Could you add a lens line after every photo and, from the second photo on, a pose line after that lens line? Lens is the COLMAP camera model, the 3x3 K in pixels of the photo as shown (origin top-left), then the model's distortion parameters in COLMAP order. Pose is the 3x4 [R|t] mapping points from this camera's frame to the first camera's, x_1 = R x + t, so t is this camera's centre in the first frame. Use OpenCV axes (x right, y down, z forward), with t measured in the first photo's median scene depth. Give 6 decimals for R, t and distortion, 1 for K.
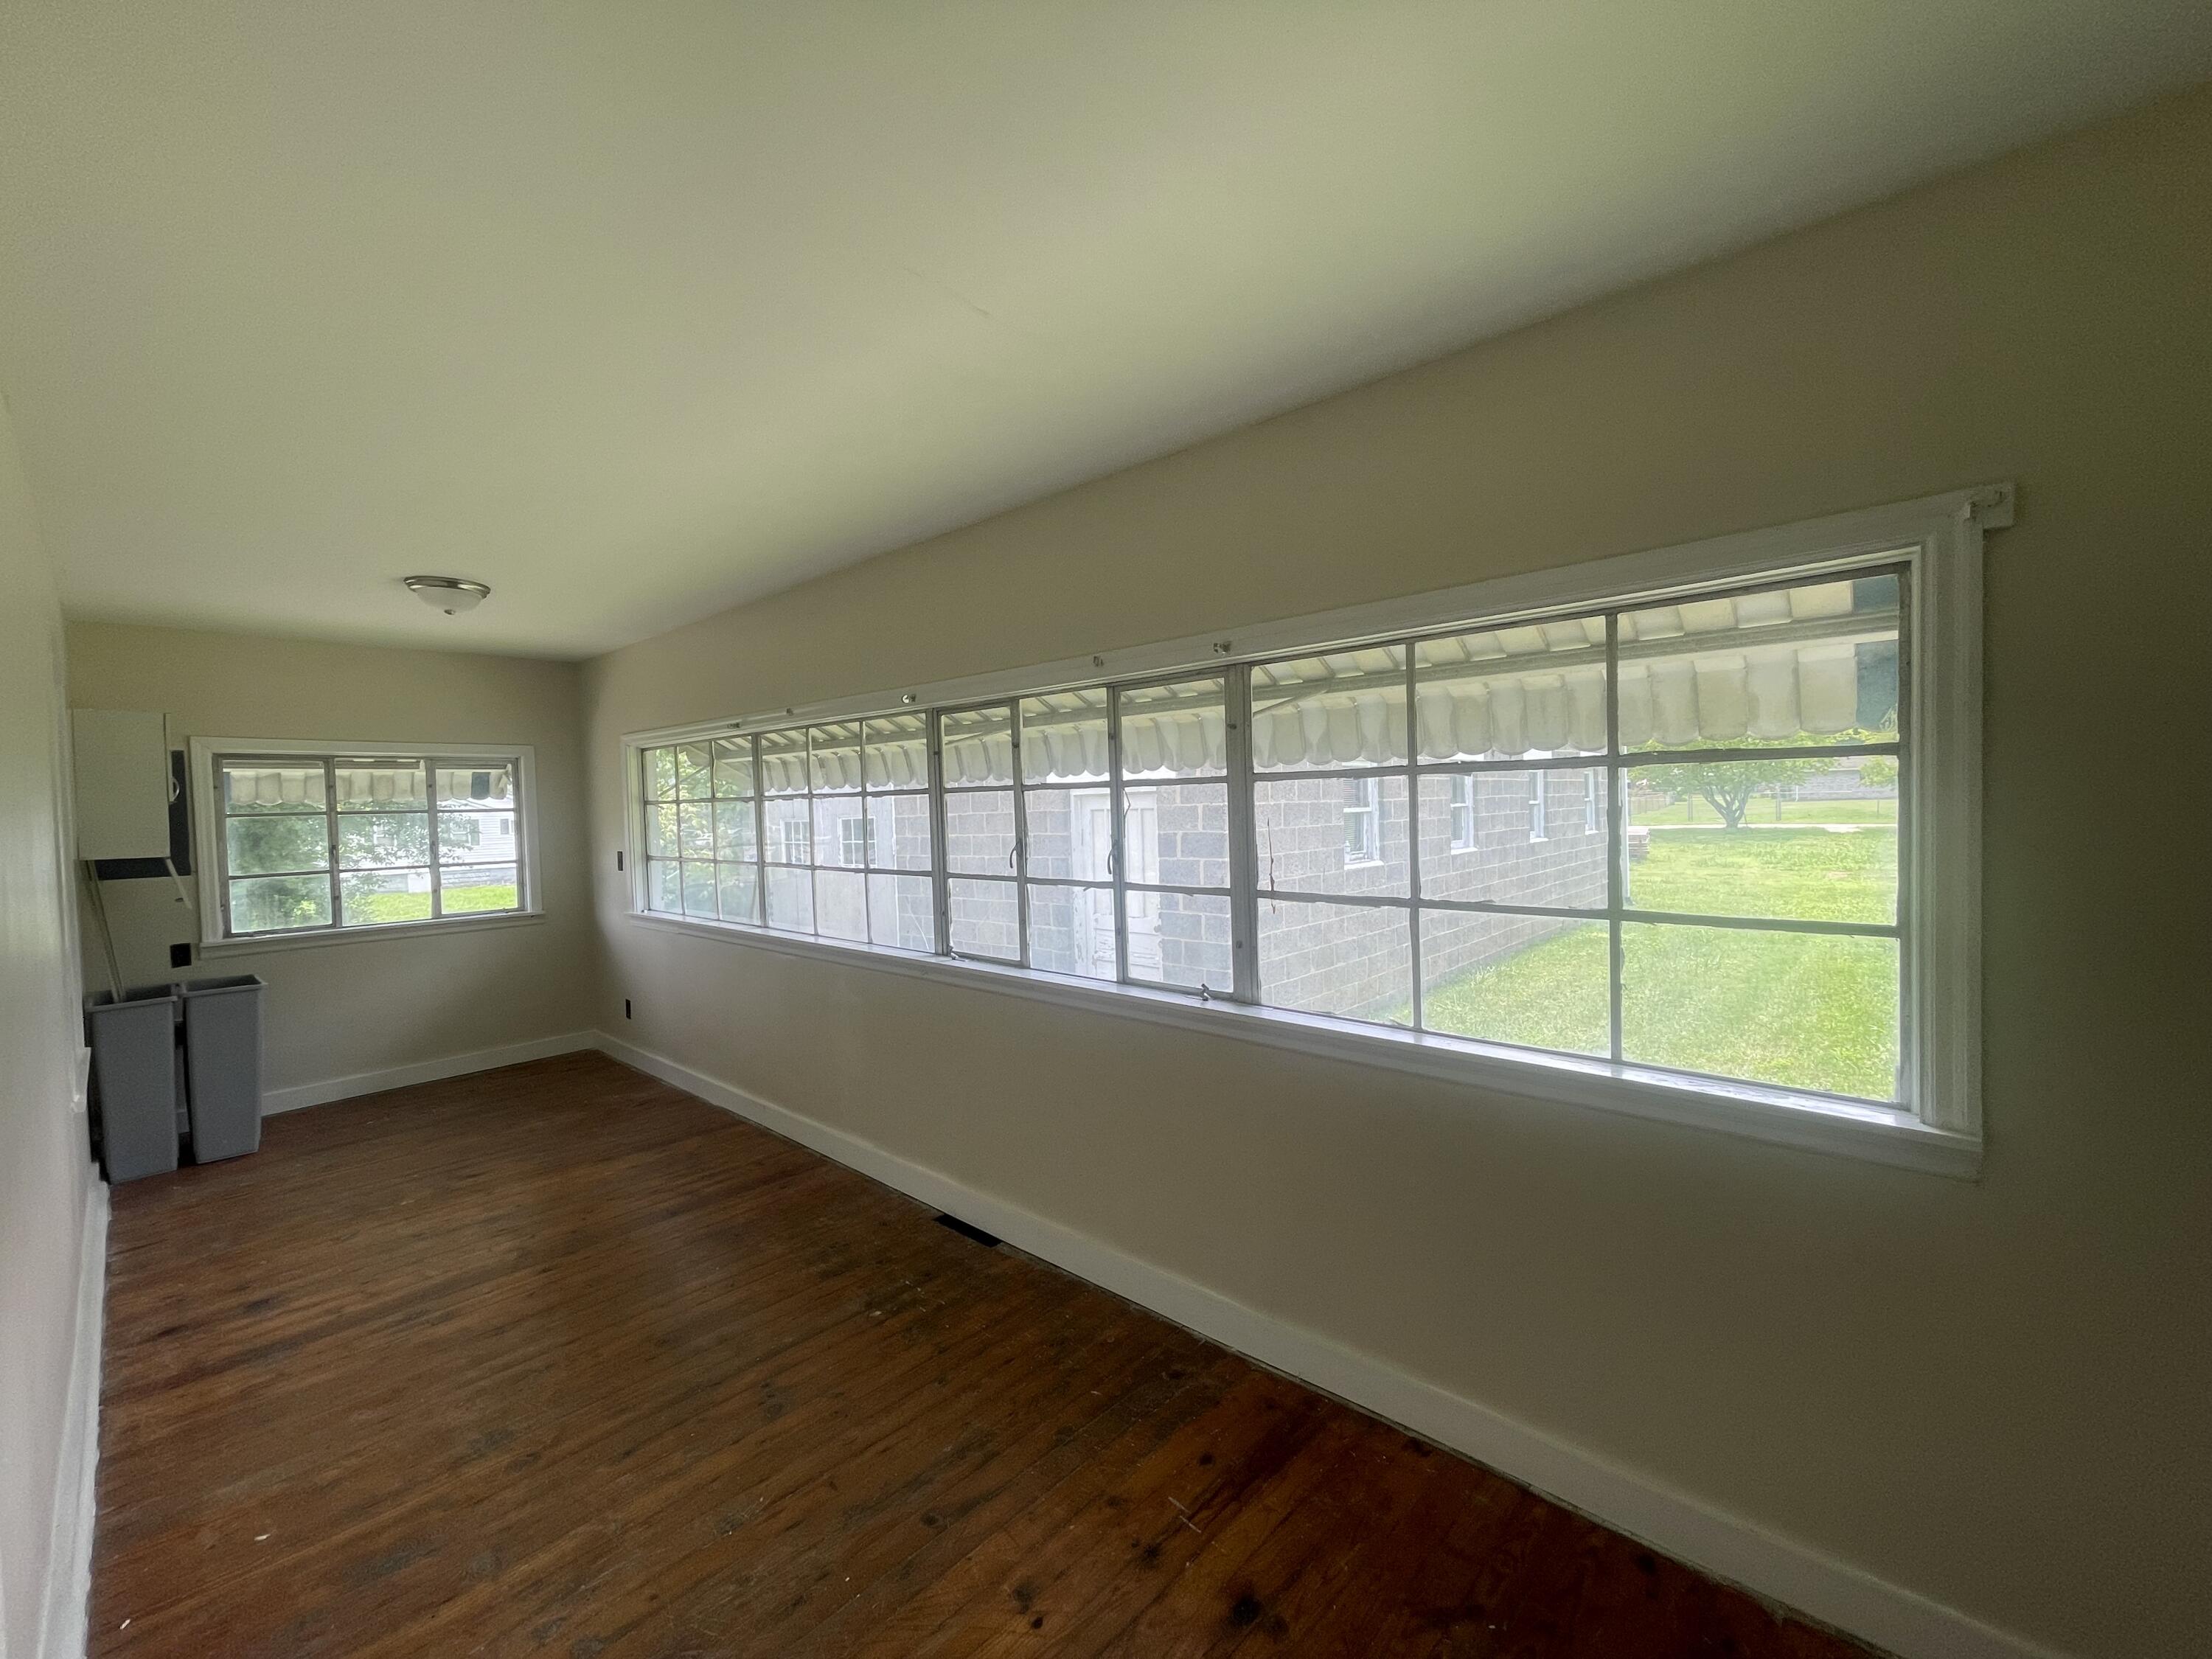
lens RADIAL K [[891.4, 0, 1106.0], [0, 891.4, 829.5], [0, 0, 1]] dist [0.003955, 0.000117]
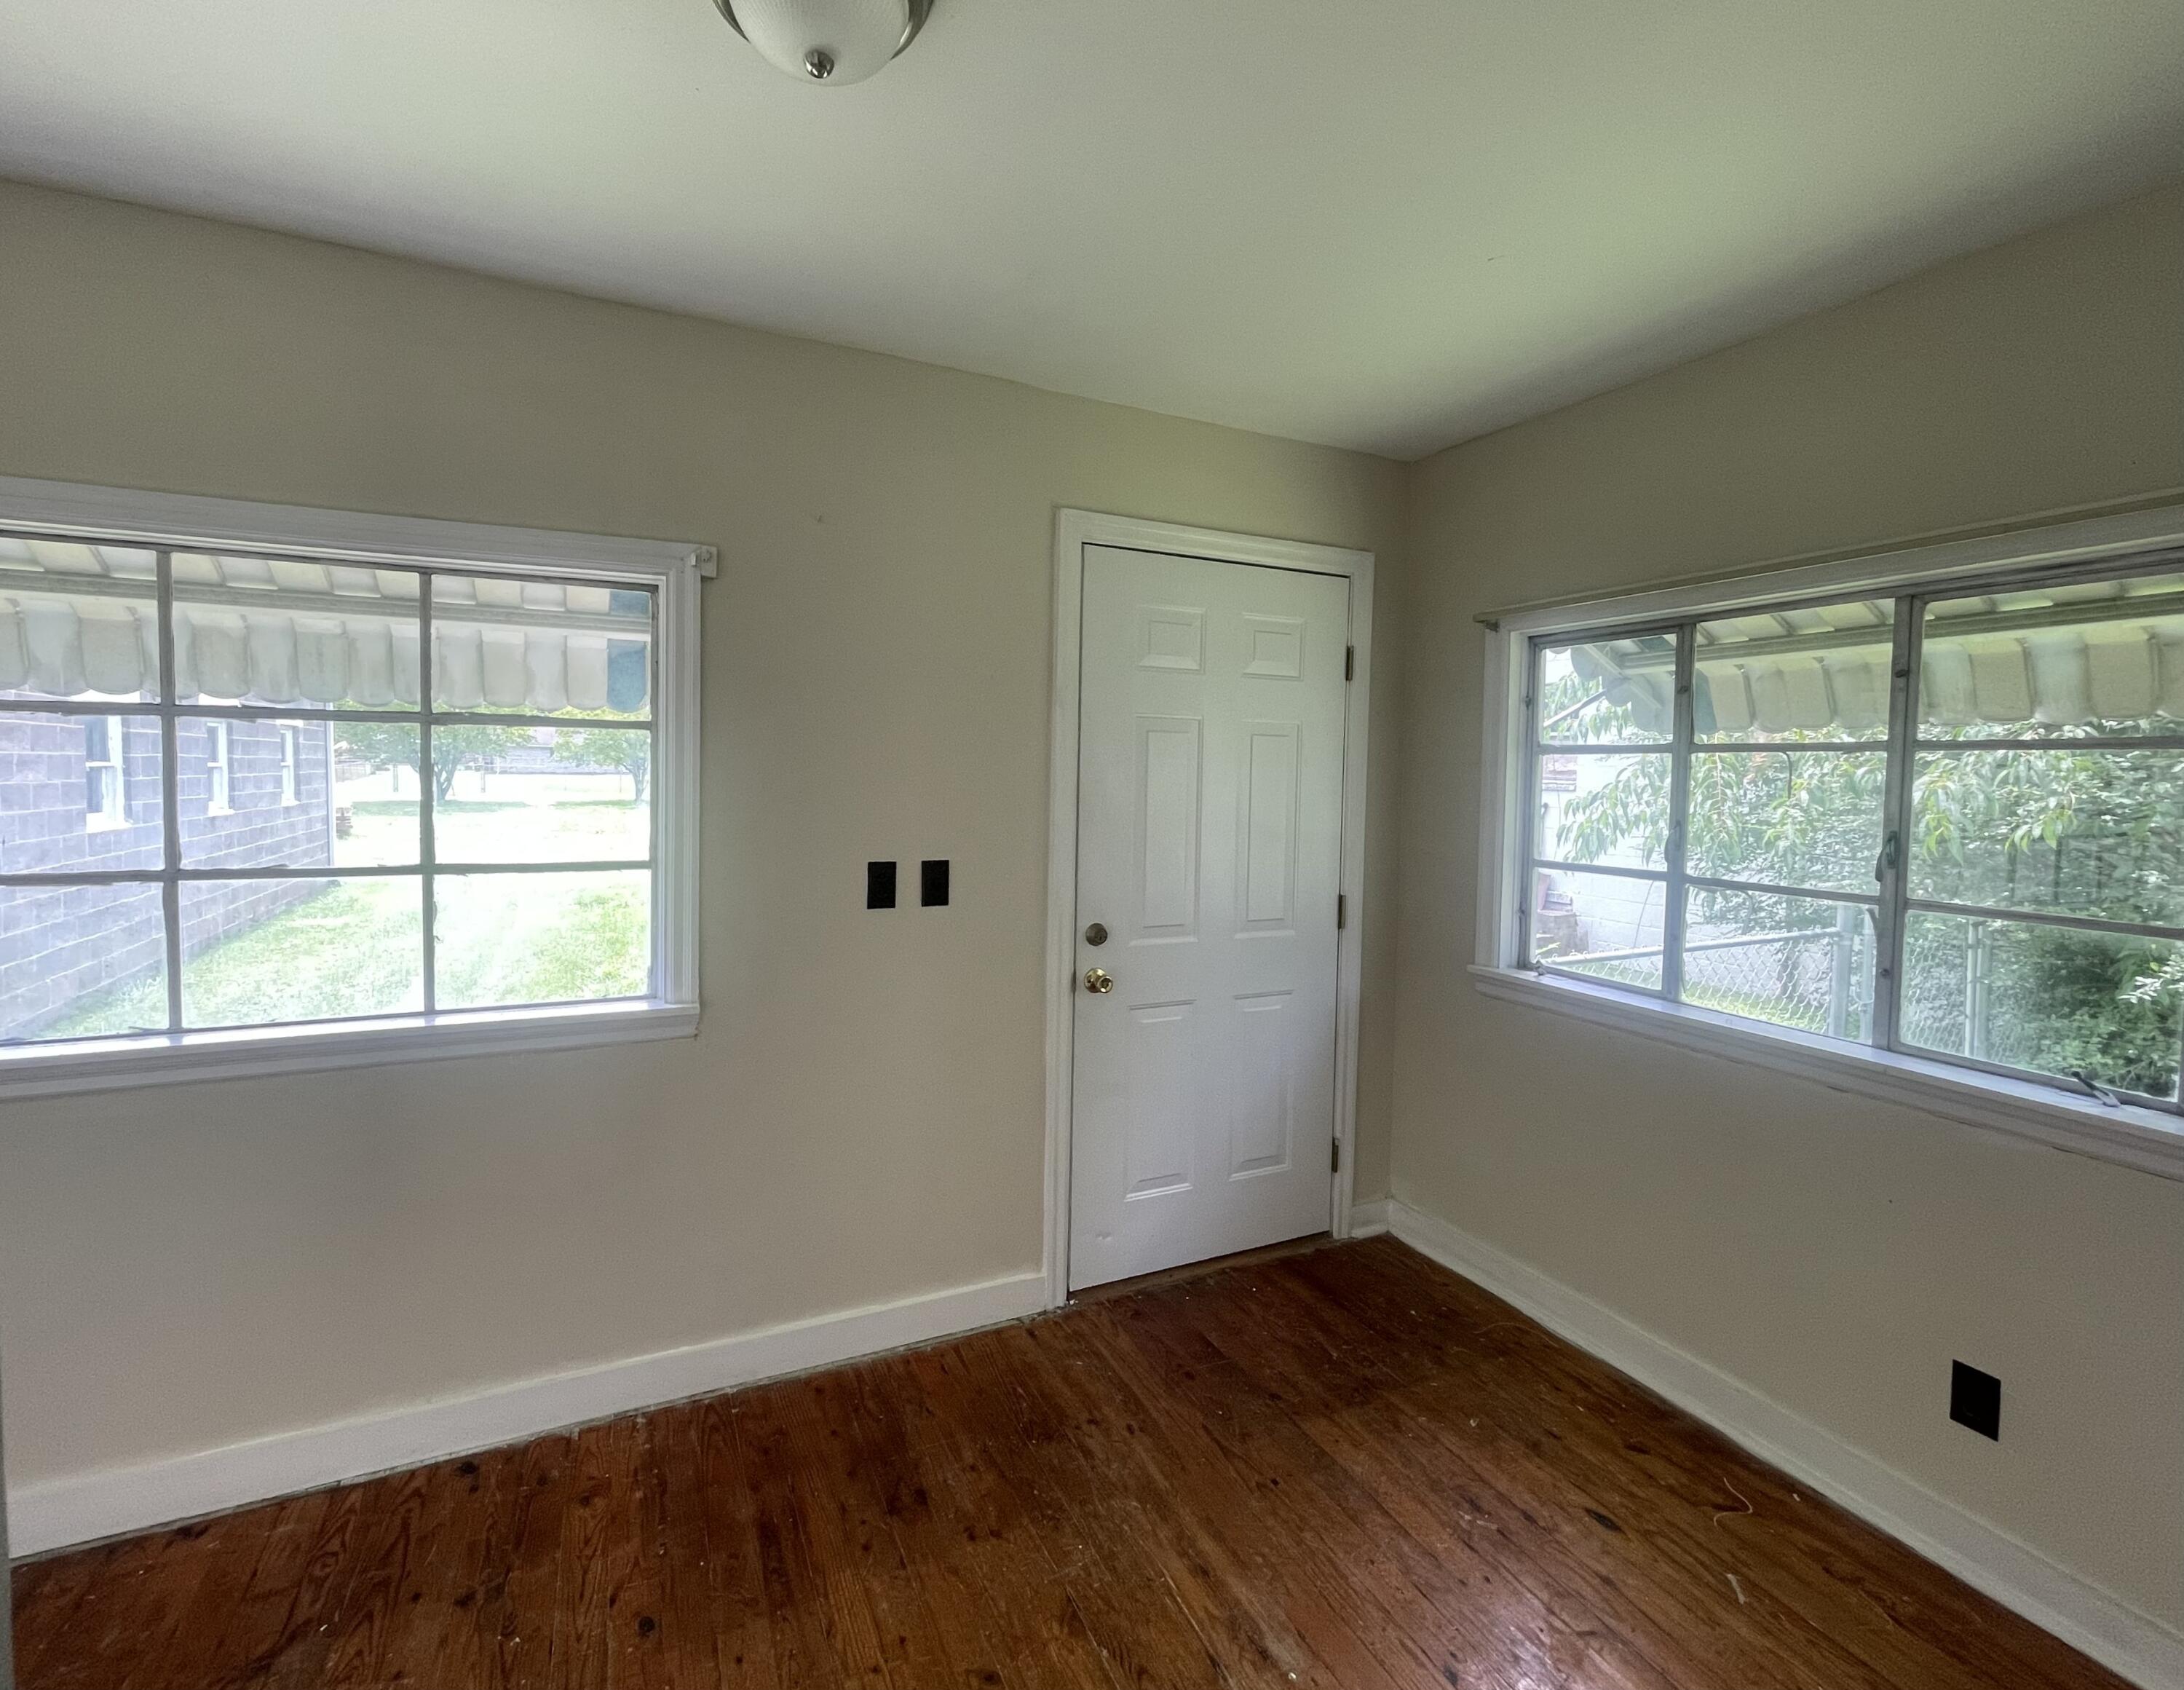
lens RADIAL K [[987.6, 0, 1053.5], [0, 987.6, 812.5], [0, 0, 1]] dist [-0.004024, 0.000091]
pose [[0.381739, -0.008513, 0.924231, -0.131832], [0.000407, 0.999959, 0.009042, 0.013974], [-0.924270, -0.003076, 0.381727, -0.060601]]
